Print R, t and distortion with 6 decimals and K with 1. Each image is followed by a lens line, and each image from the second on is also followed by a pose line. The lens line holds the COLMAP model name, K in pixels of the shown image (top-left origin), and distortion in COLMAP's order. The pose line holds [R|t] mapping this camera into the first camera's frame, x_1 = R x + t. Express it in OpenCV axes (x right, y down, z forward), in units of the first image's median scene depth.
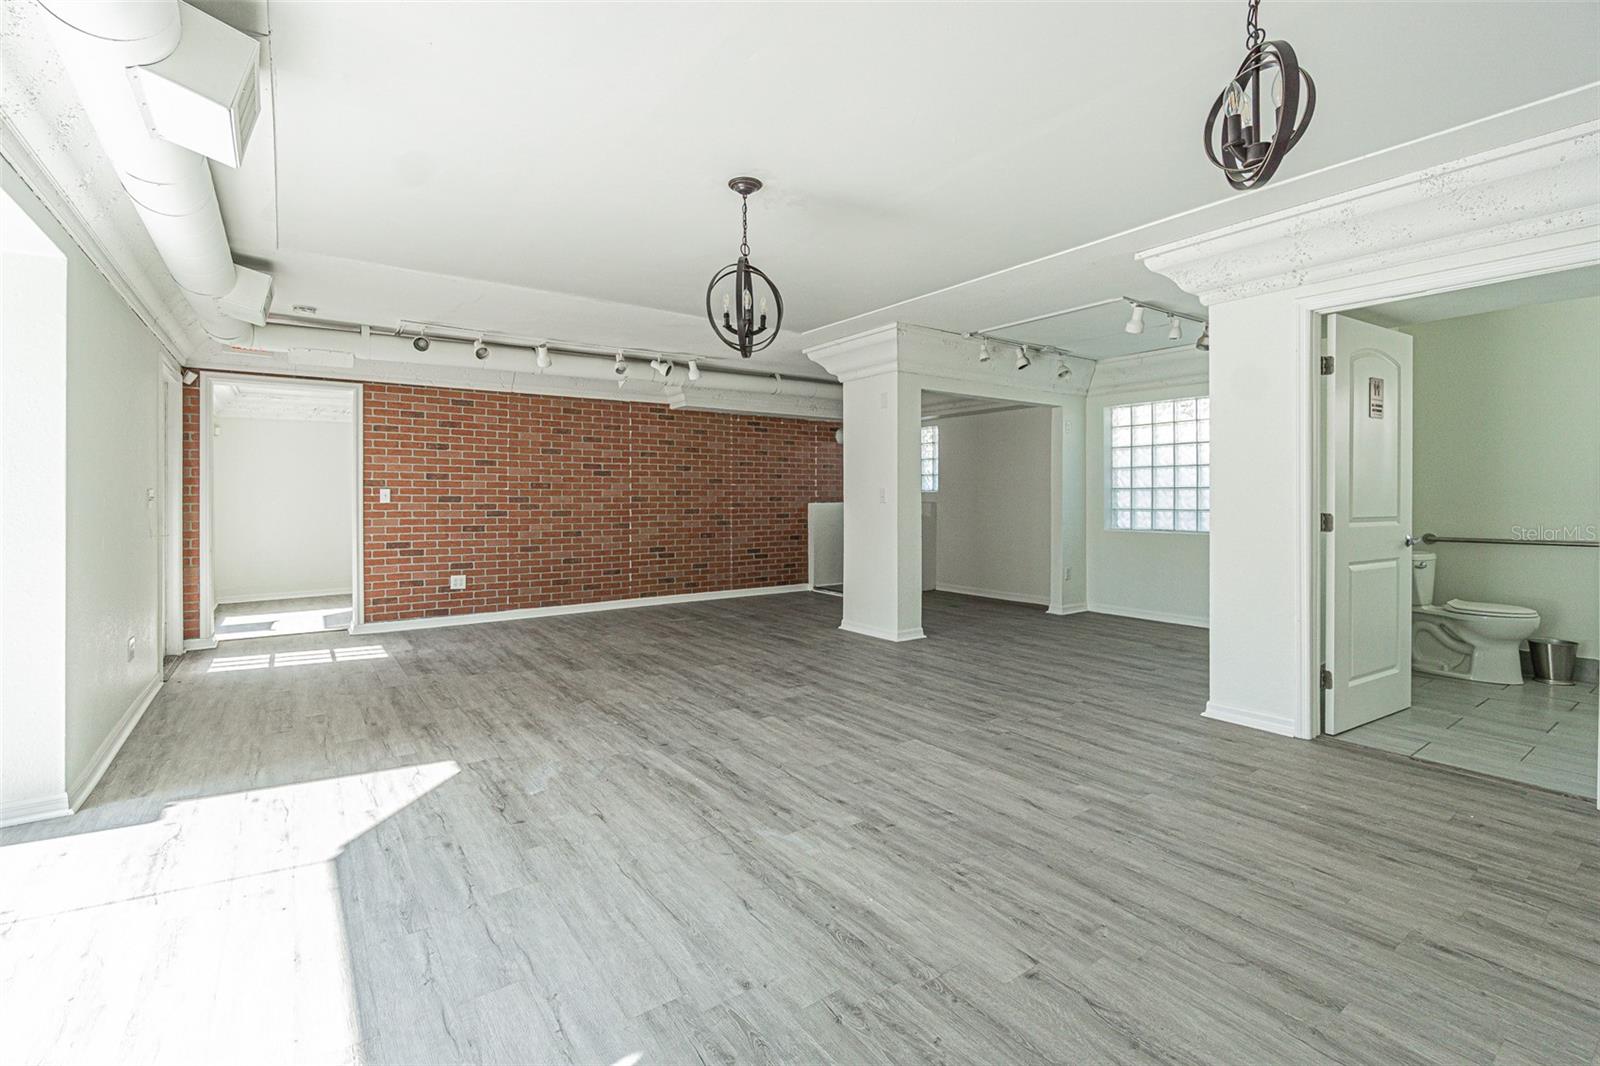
lens RADIAL K [[698.3, 0, 793.4], [0, 698.3, 509.1], [0, 0, 1]] dist [-0.005580, 0.003532]
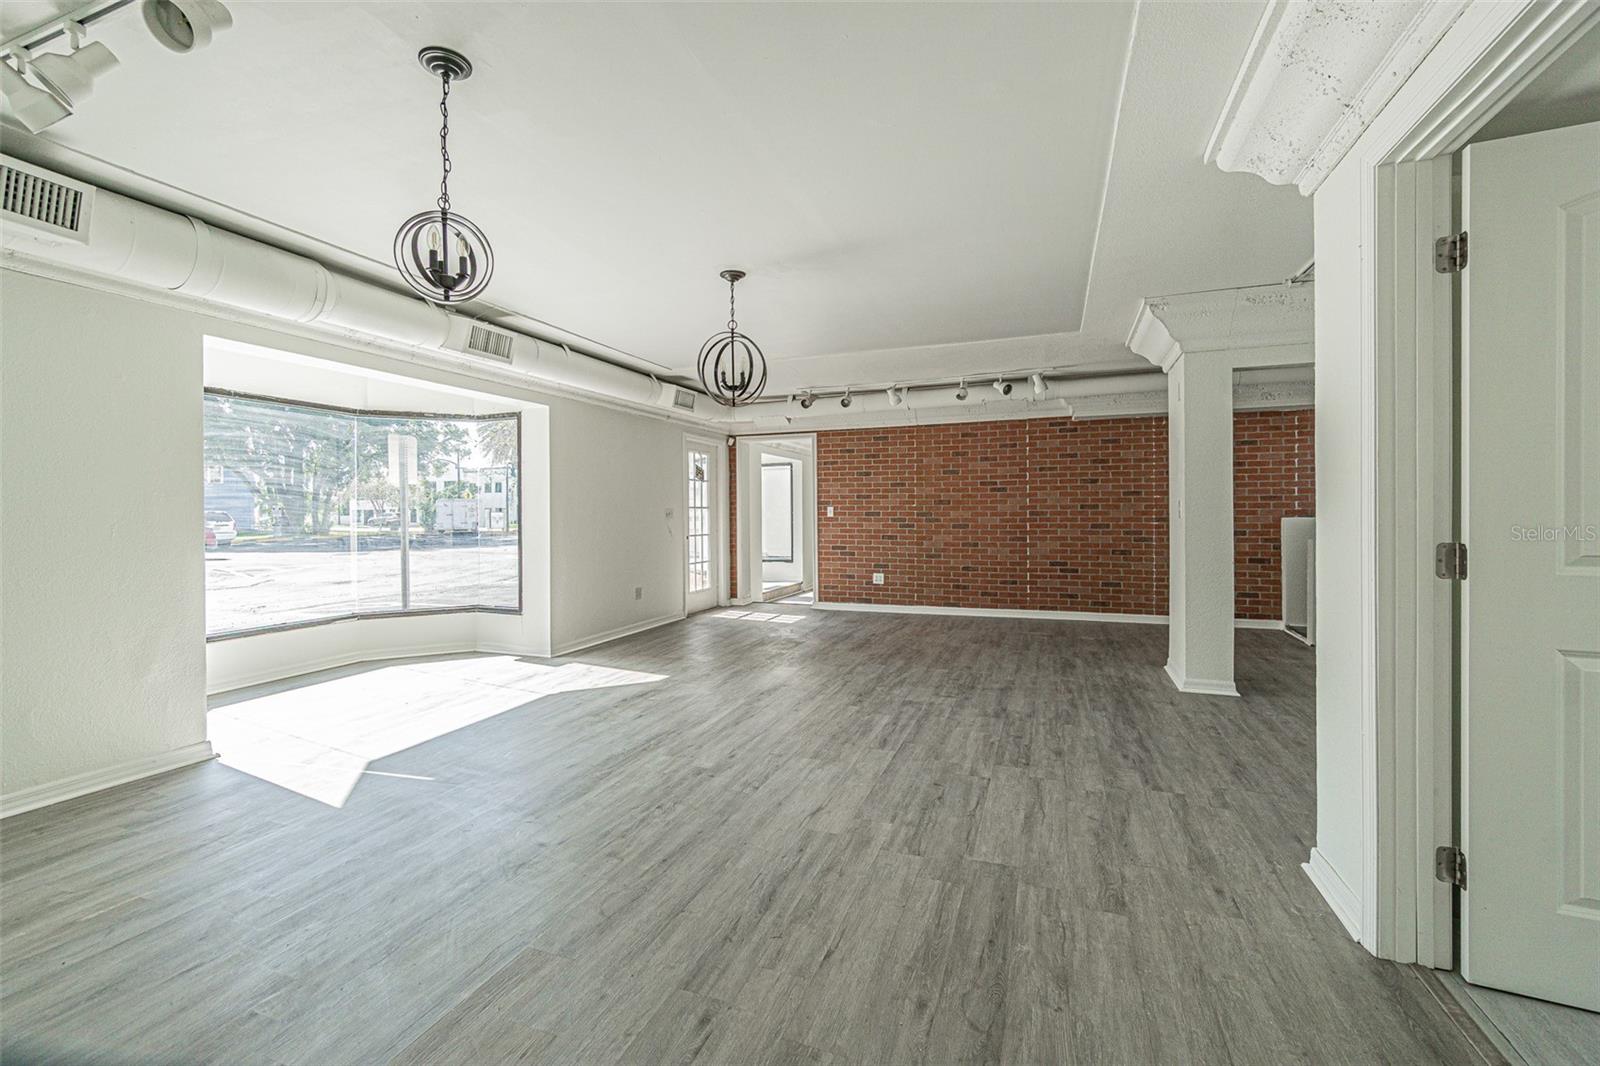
lens RADIAL K [[687.6, 0, 800.0], [0, 687.6, 533.0], [0, 0, 1]] dist [-0.001400, 0.000029]
pose [[0.560986, 0.021562, -0.827544, 0.518206], [-0.007909, 0.999755, 0.020688, -0.004488], [0.827787, -0.005061, 0.561019, 0.183454]]
